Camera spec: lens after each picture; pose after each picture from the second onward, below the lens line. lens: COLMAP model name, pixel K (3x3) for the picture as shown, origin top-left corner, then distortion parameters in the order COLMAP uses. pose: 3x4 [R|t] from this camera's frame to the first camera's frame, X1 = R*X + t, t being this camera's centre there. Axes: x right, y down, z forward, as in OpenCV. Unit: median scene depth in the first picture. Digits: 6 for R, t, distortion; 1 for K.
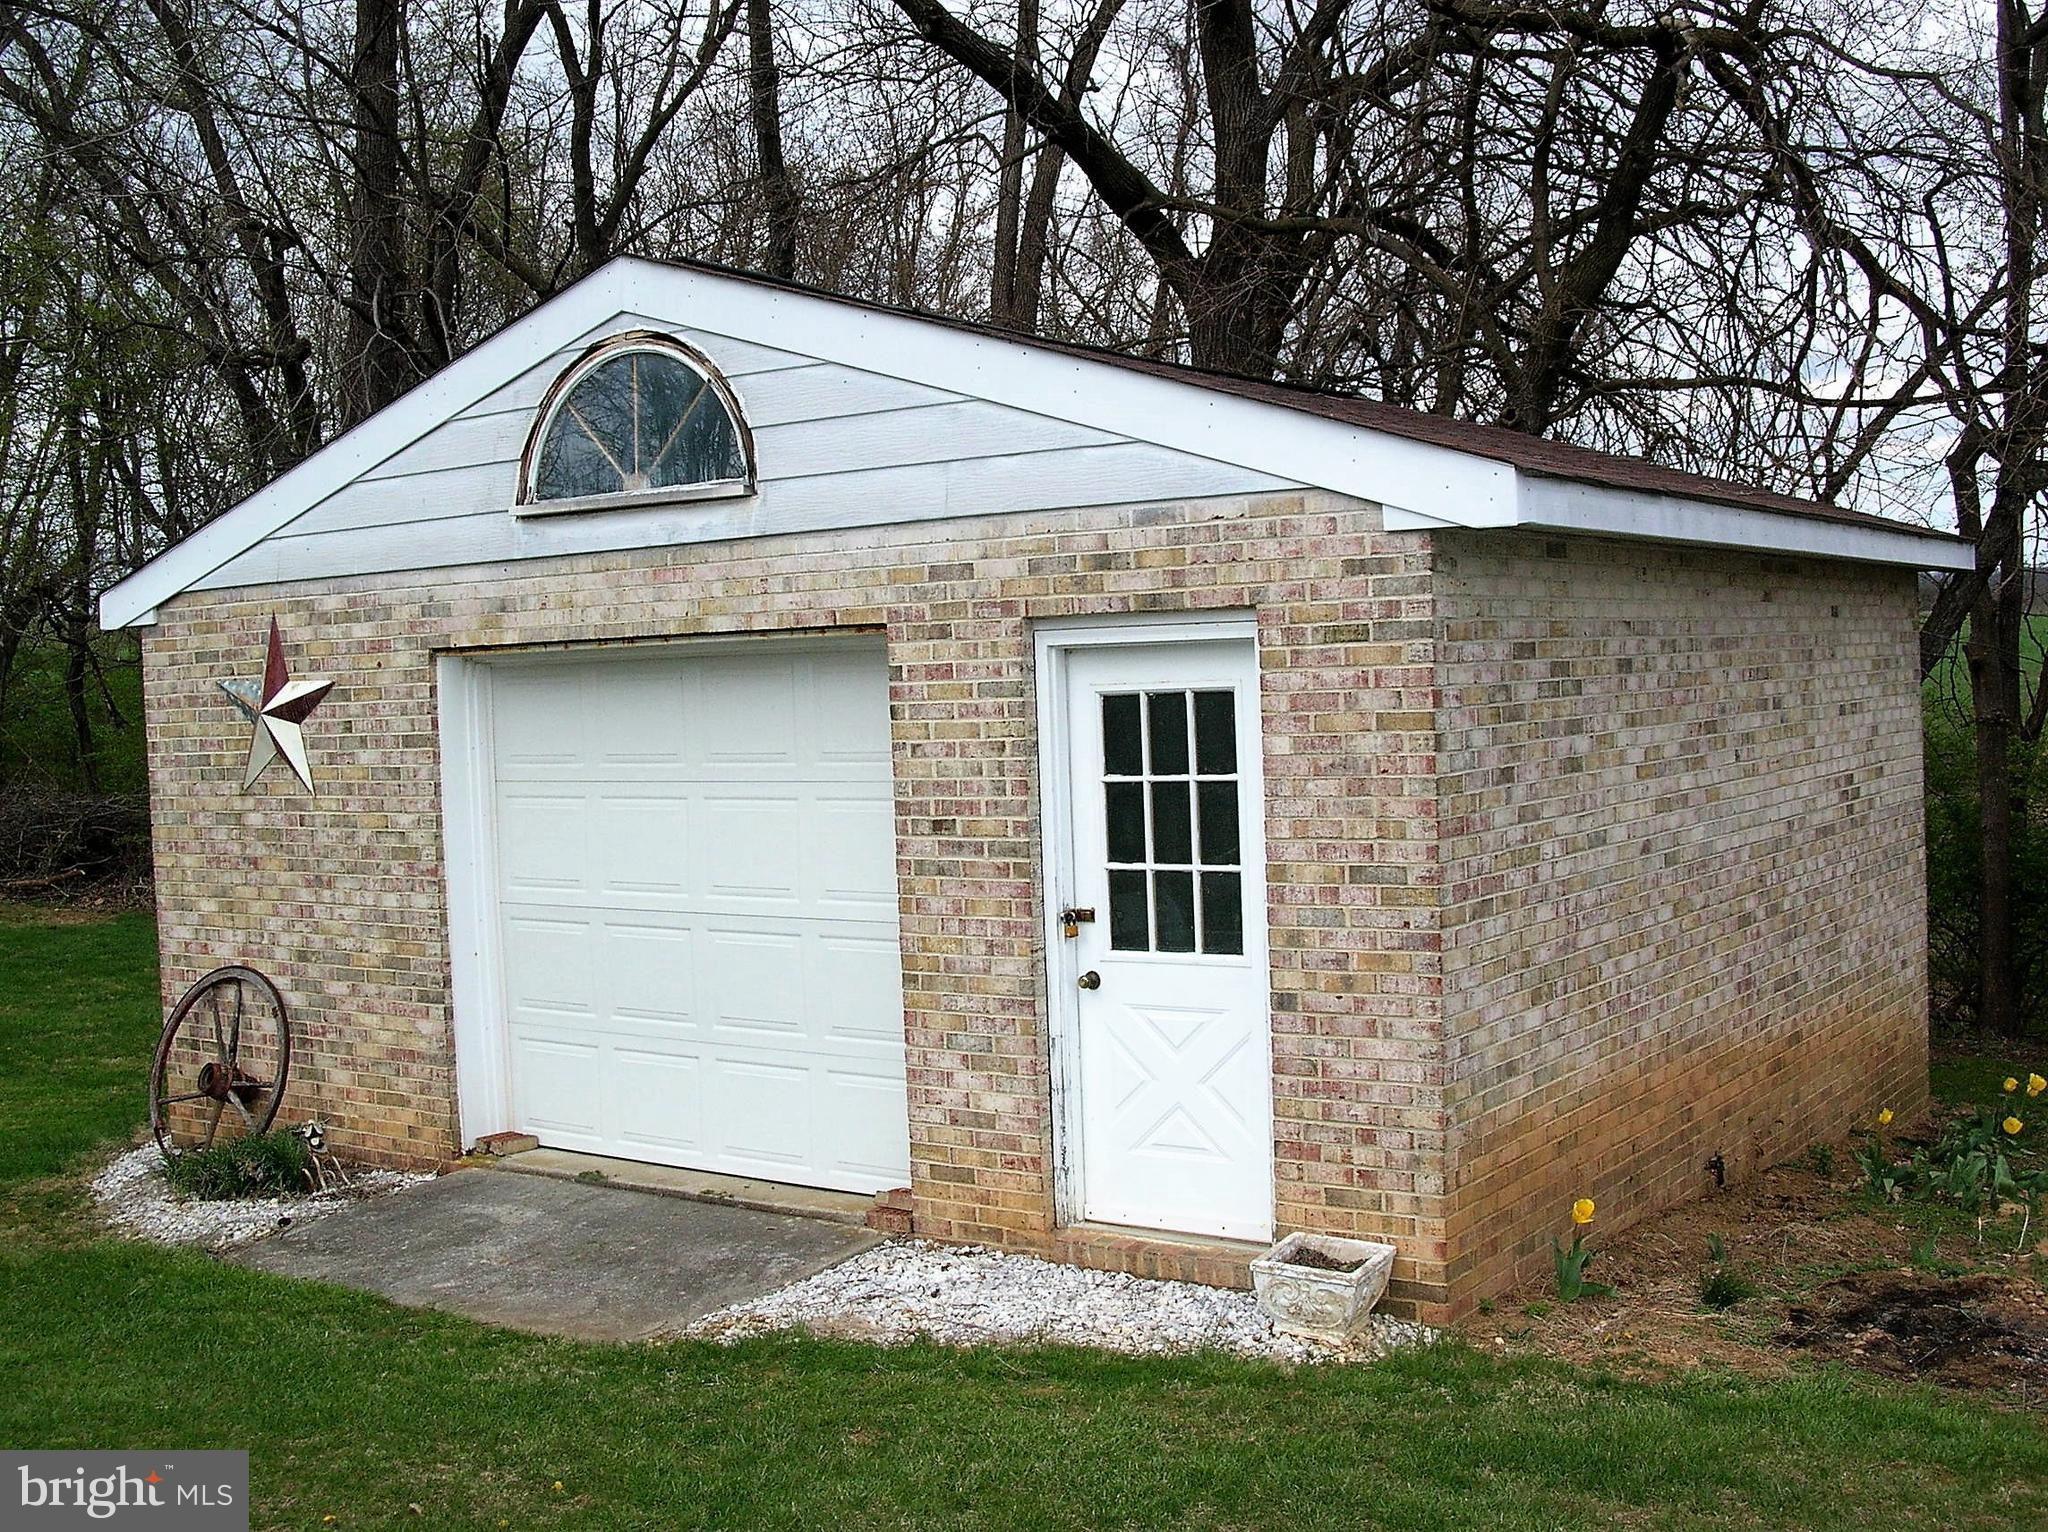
lens RADIAL K [[2291.3, 0, 1024.0], [0, 2291.3, 766.0], [0, 0, 1]] dist [-0.236147, 0.271323]
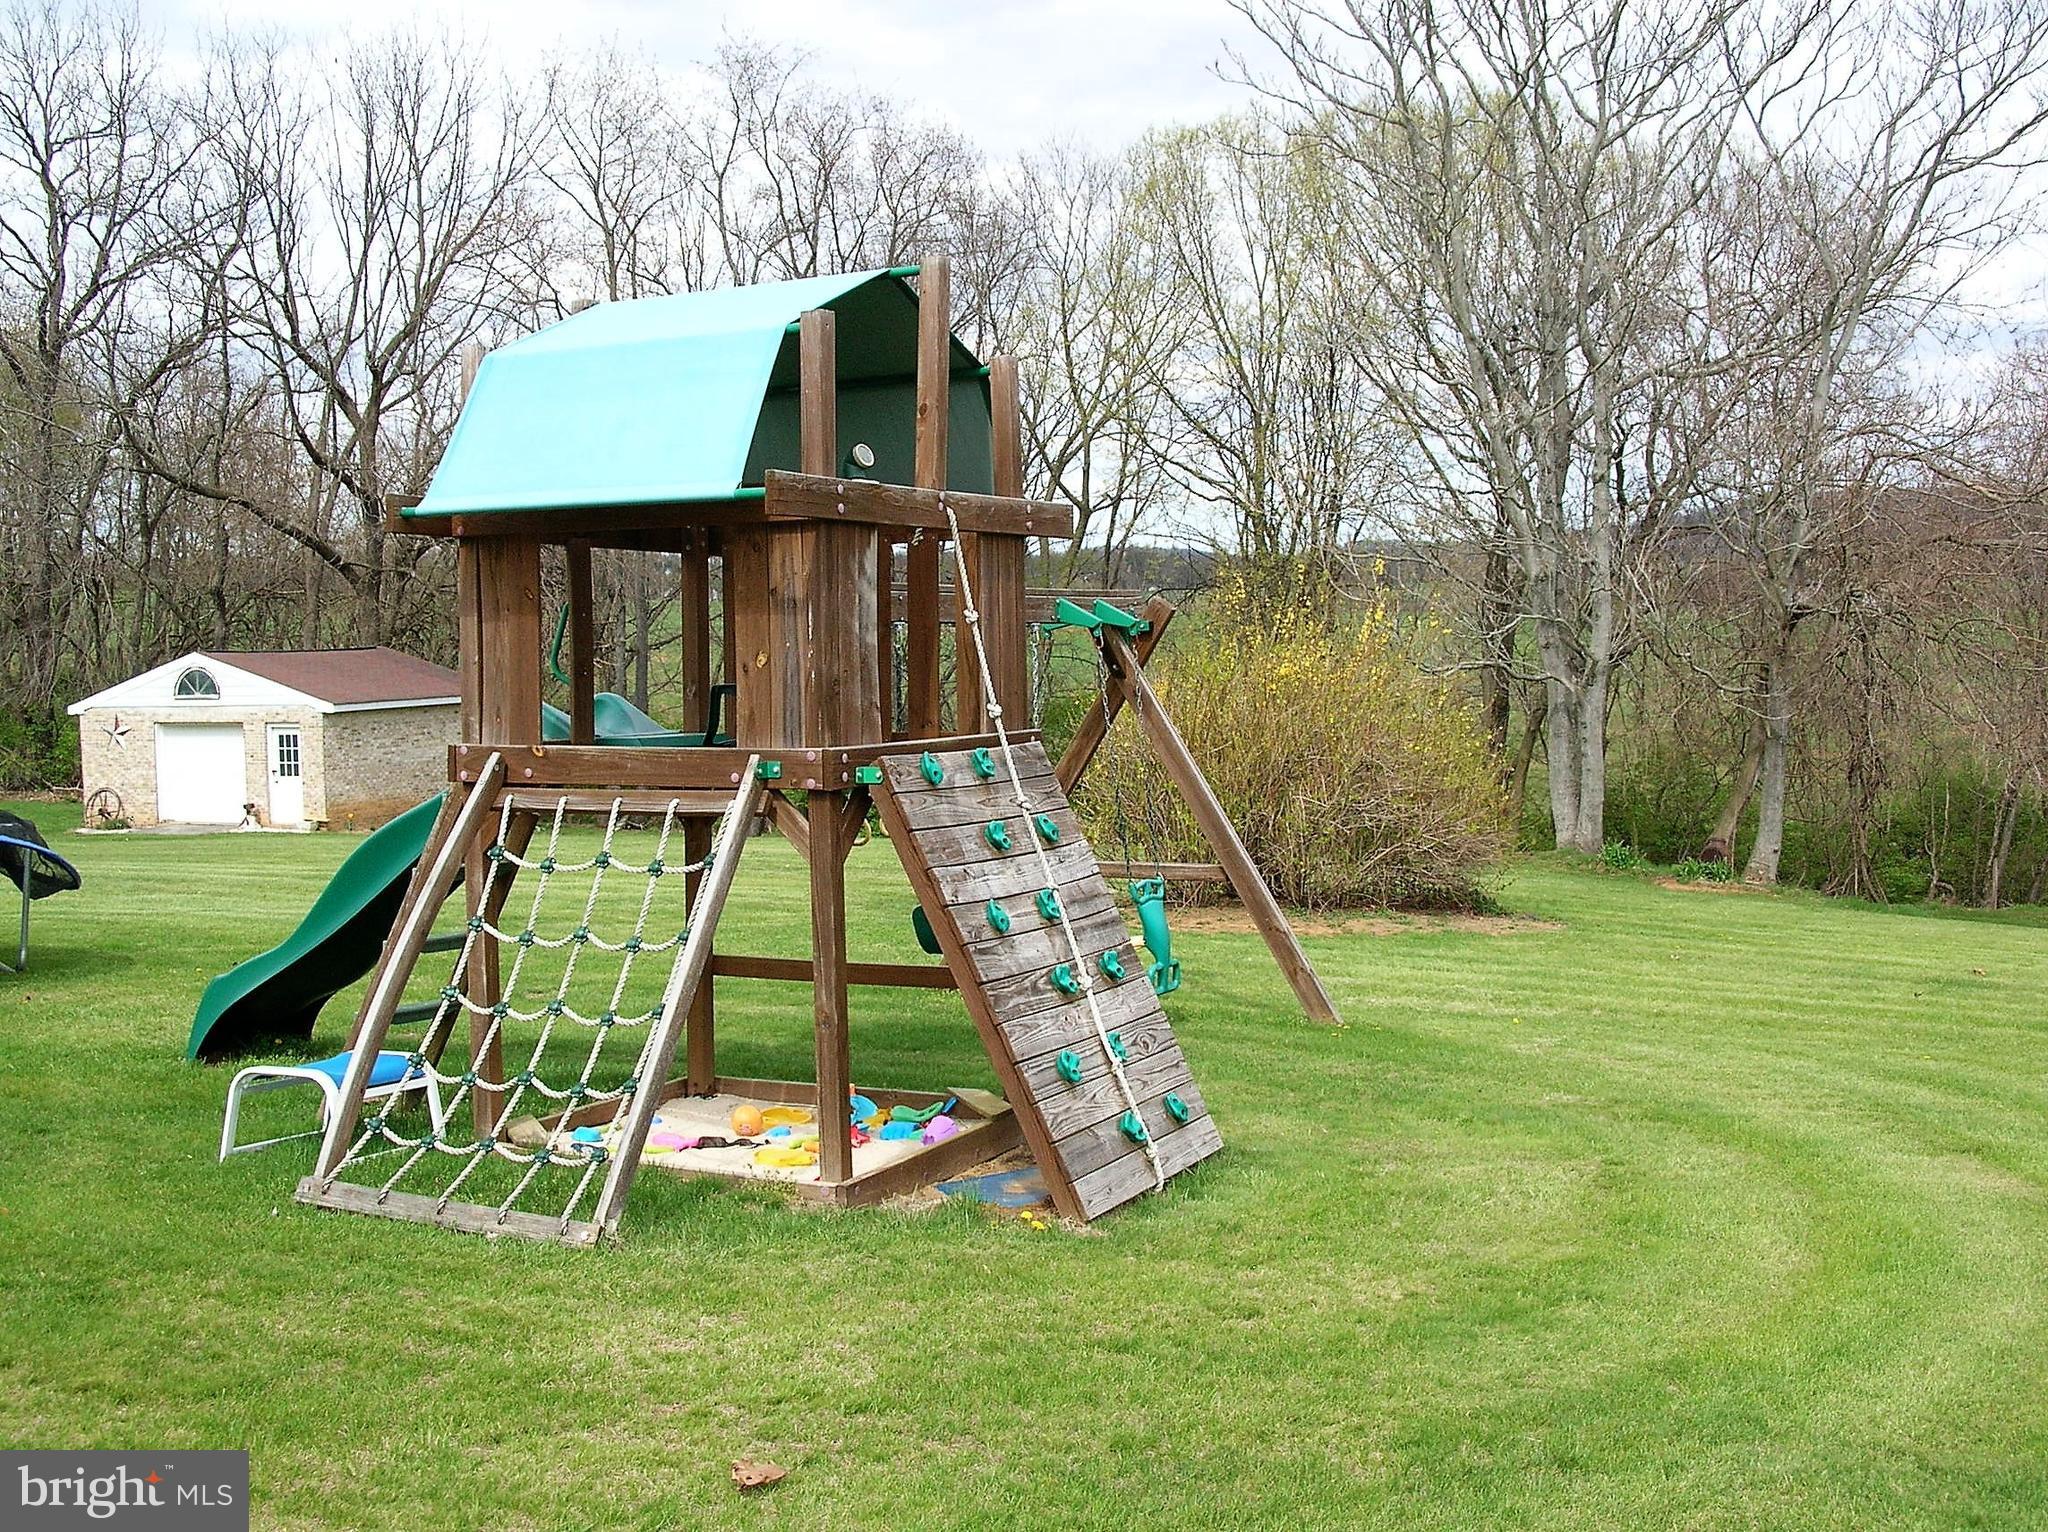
lens RADIAL K [[2291.3, 0, 1024.0], [0, 2291.3, 766.0], [0, 0, 1]] dist [-0.236147, 0.271323]
pose [[0.970098, 0.001349, 0.242712, 0.503394], [-0.005666, 0.999838, 0.017089, -0.059947], [-0.242649, -0.017953, 0.969948, -5.164194]]
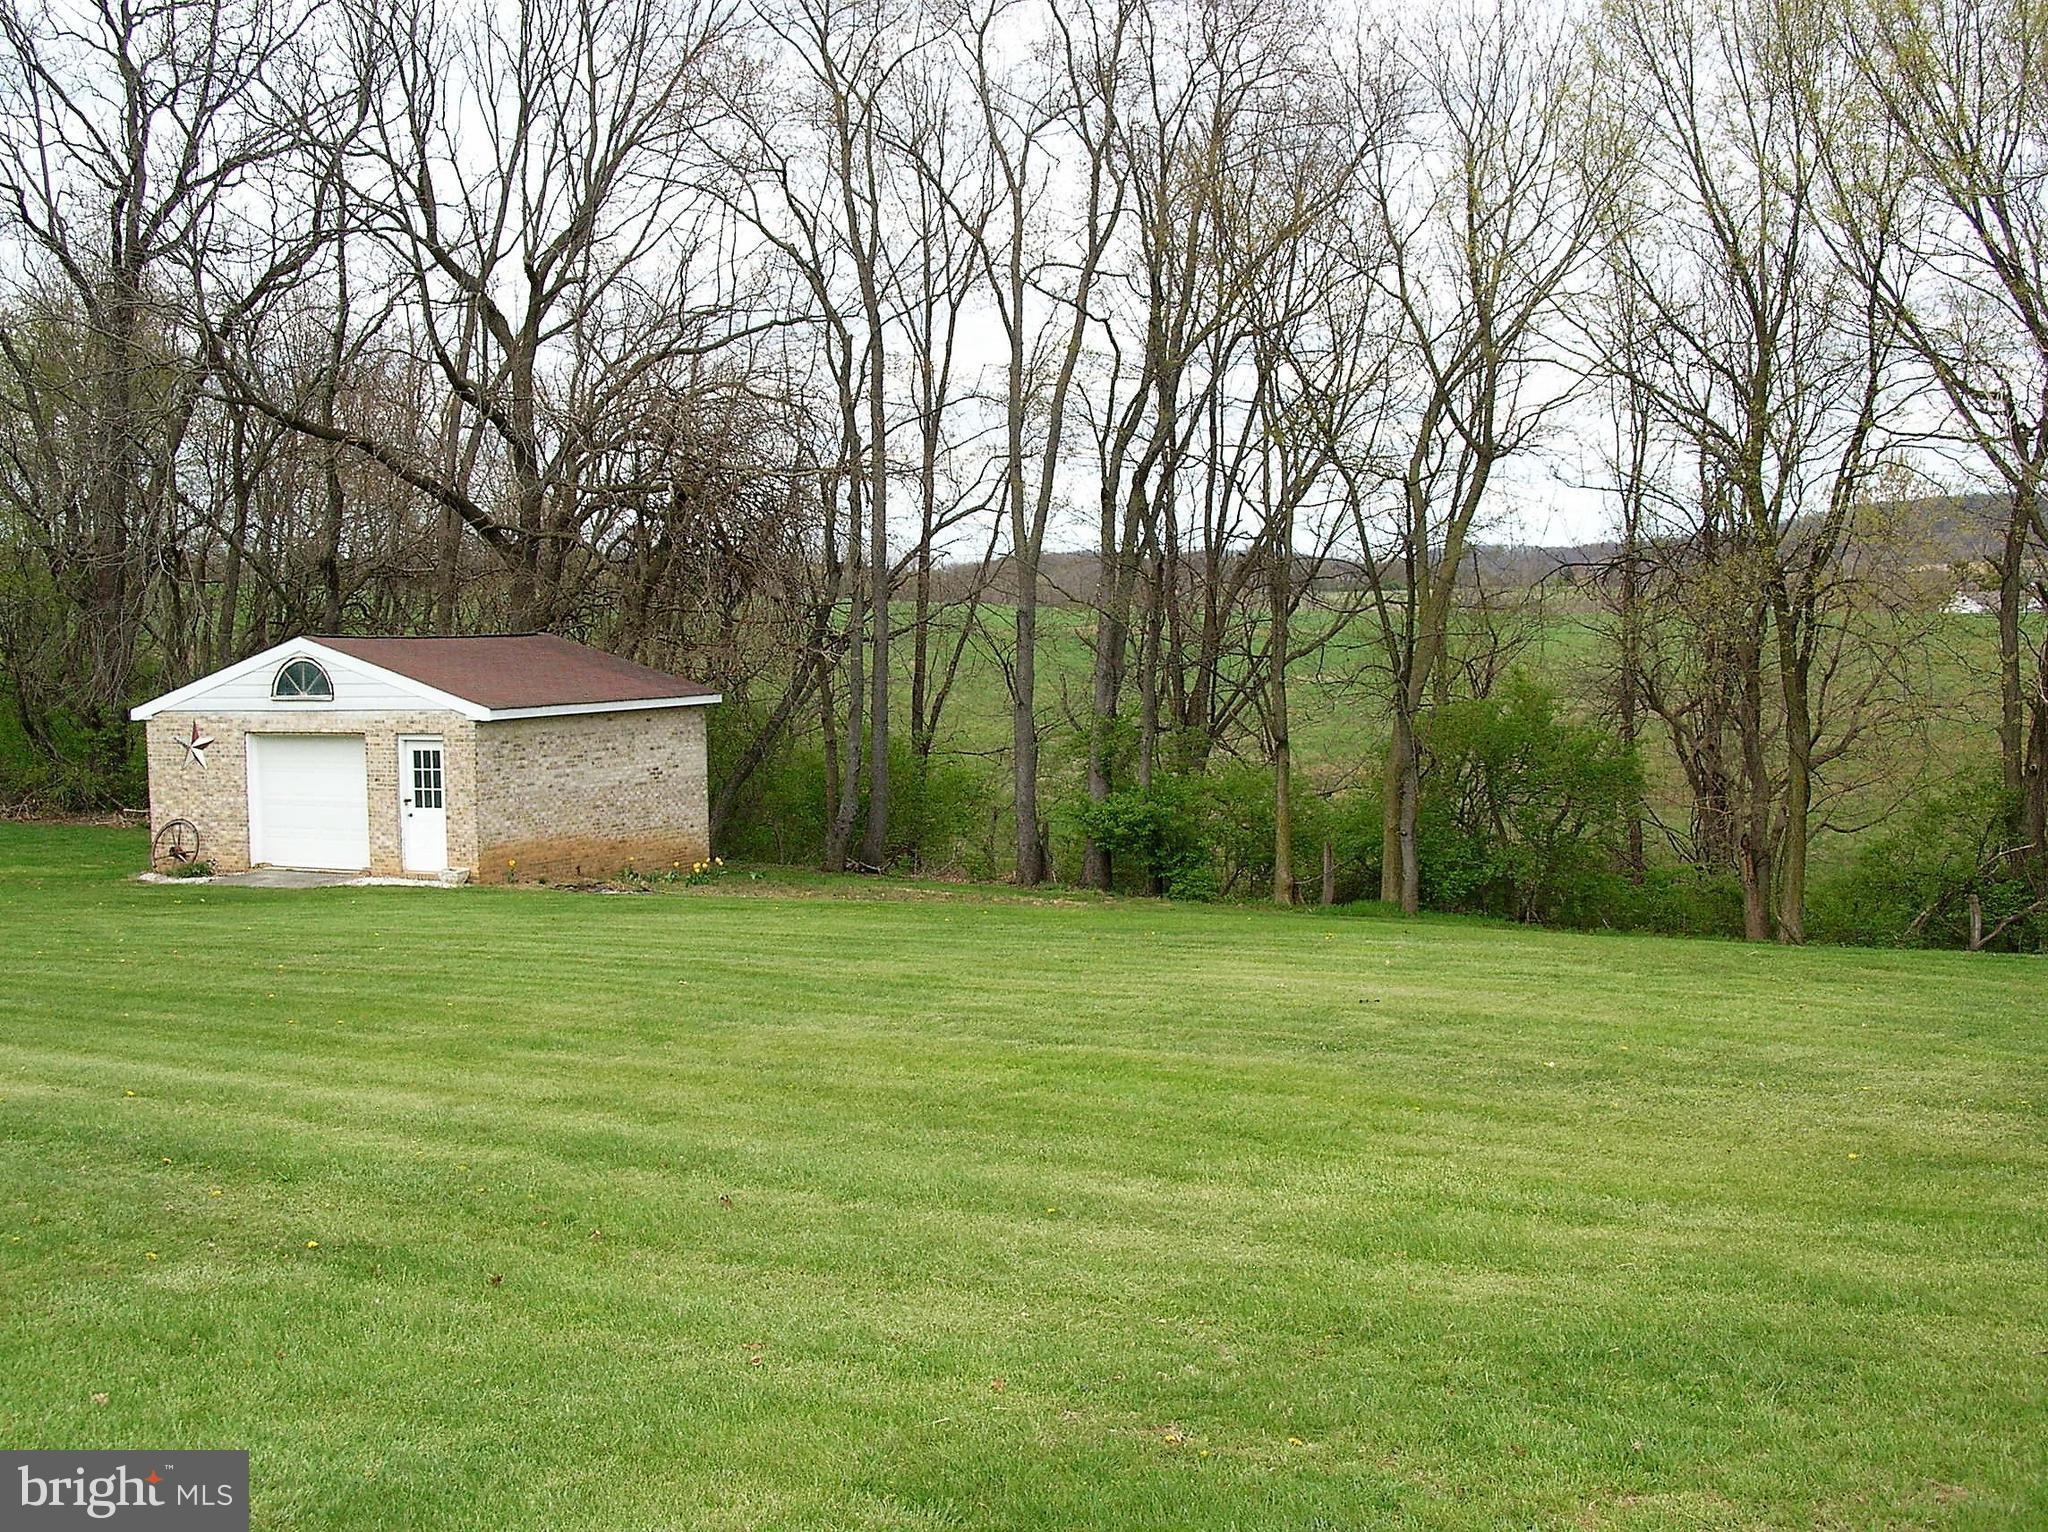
lens RADIAL K [[2291.3, 0, 1024.0], [0, 2291.3, 766.0], [0, 0, 1]] dist [-0.236147, 0.271323]
pose [[0.979861, 0.007825, 0.199529, 0.316290], [-0.011432, 0.999791, 0.016929, -0.086947], [-0.199355, -0.018869, 0.979746, -3.454079]]
